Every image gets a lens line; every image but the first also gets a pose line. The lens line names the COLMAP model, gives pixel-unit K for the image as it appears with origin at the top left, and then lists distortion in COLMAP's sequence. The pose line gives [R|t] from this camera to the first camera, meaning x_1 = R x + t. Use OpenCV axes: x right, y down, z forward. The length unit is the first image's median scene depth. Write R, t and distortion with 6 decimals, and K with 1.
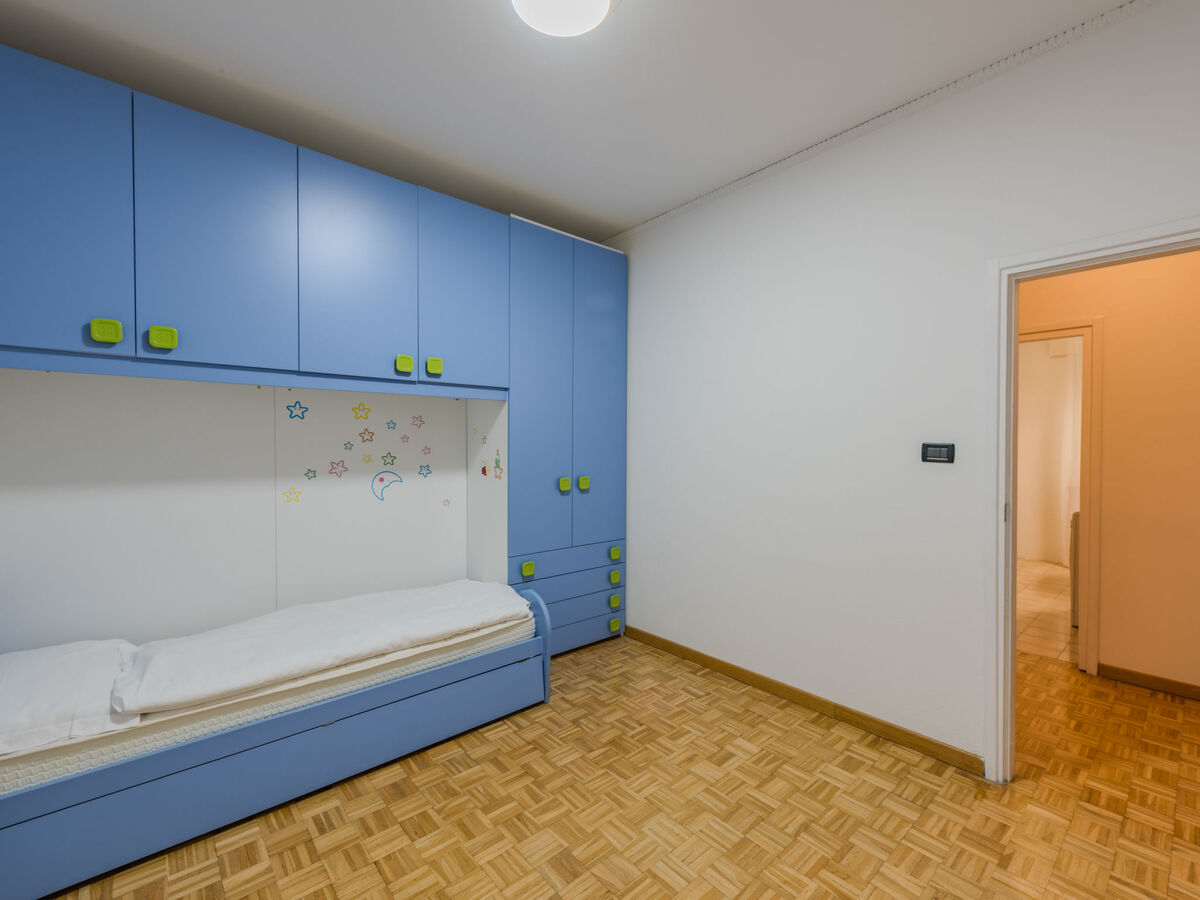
lens RADIAL K [[535.7, 0, 606.5], [0, 535.7, 452.1], [0, 0, 1]] dist [0.020062, -0.006857]
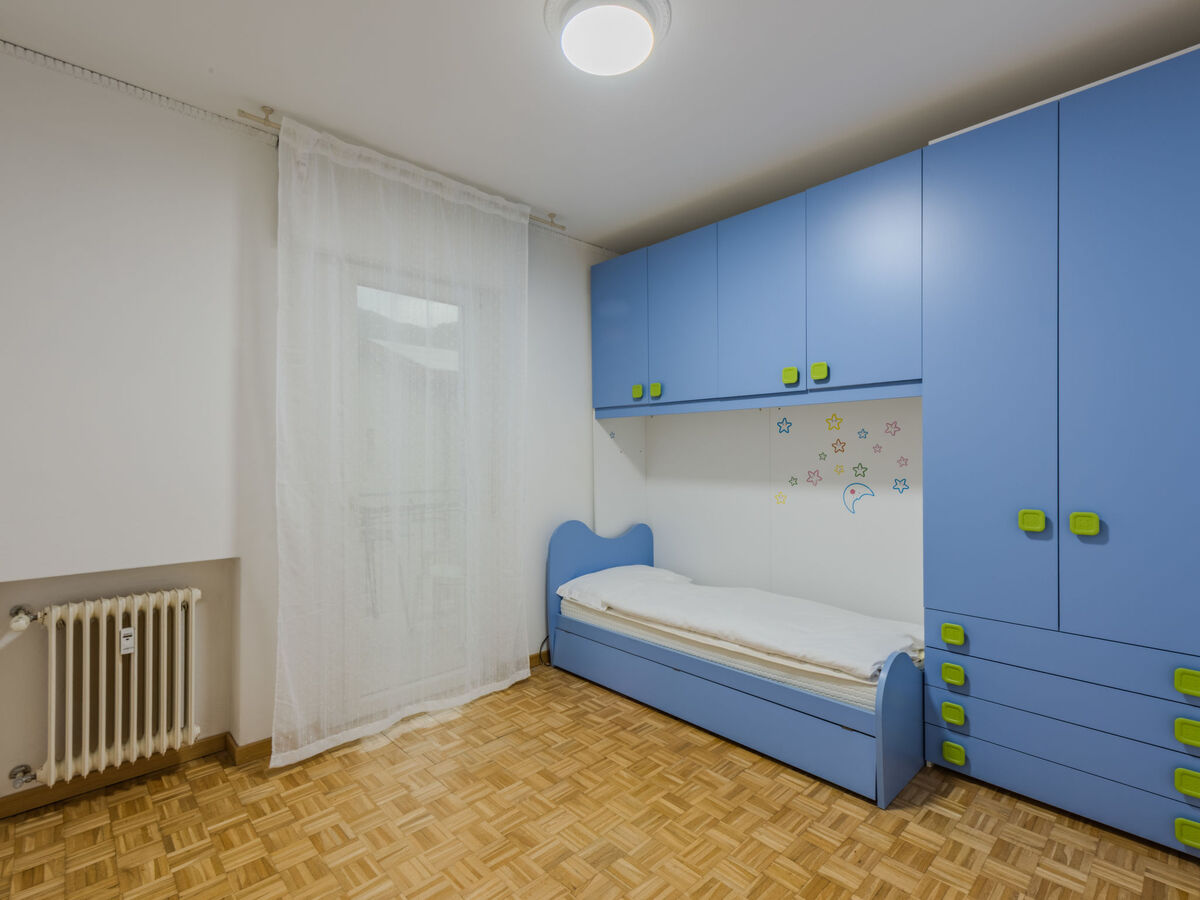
lens RADIAL K [[538.7, 0, 593.3], [0, 538.7, 455.0], [0, 0, 1]] dist [0.020148, -0.006046]
pose [[0.049744, -0.000943, -0.998762, 0.607699], [-0.009802, 0.999951, -0.001432, -0.009203], [0.998714, 0.009861, 0.049732, 0.567049]]
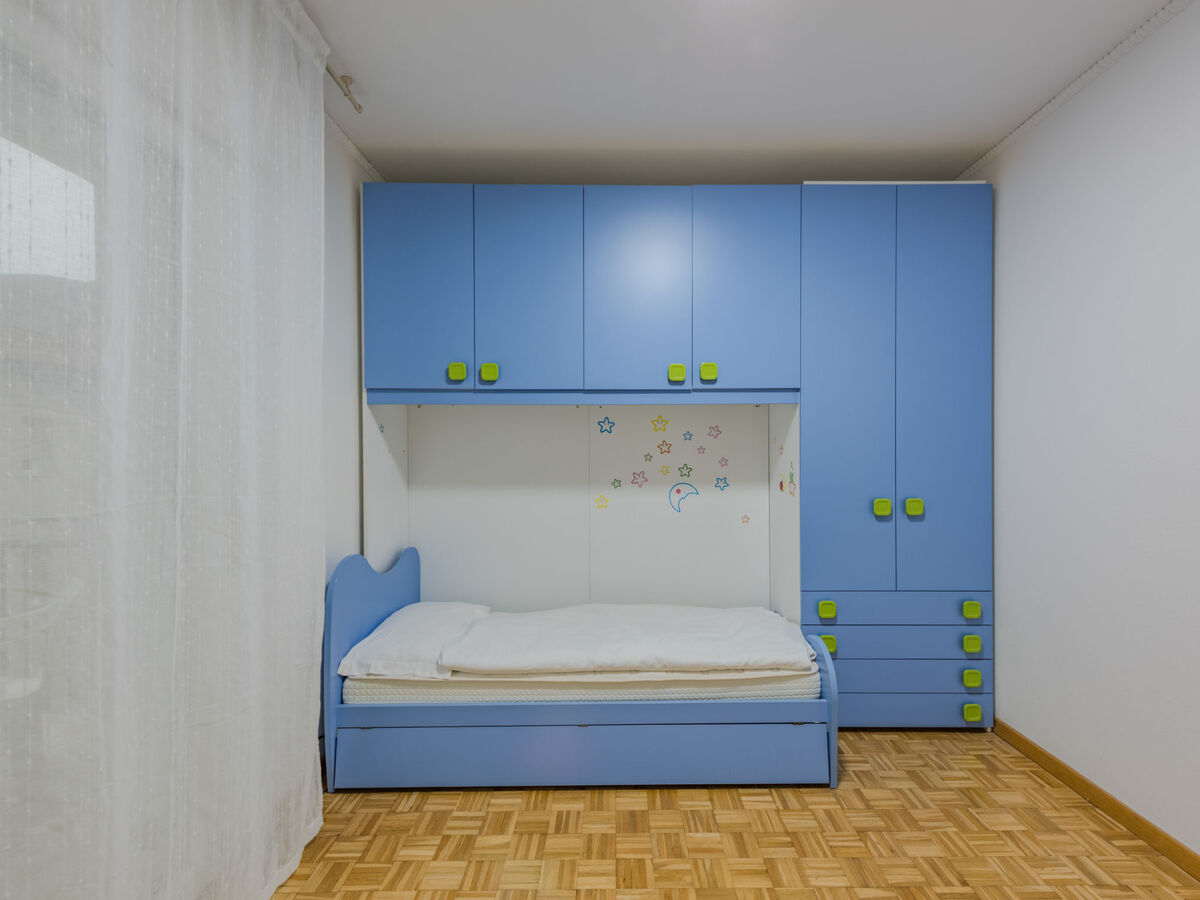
lens RADIAL K [[535.7, 0, 606.5], [0, 535.7, 452.1], [0, 0, 1]] dist [0.020062, -0.006857]
pose [[0.750616, -0.007163, -0.660700, 0.161592], [-0.005153, 0.999847, -0.016693, -0.004536], [0.660719, 0.015935, 0.750464, 0.190184]]
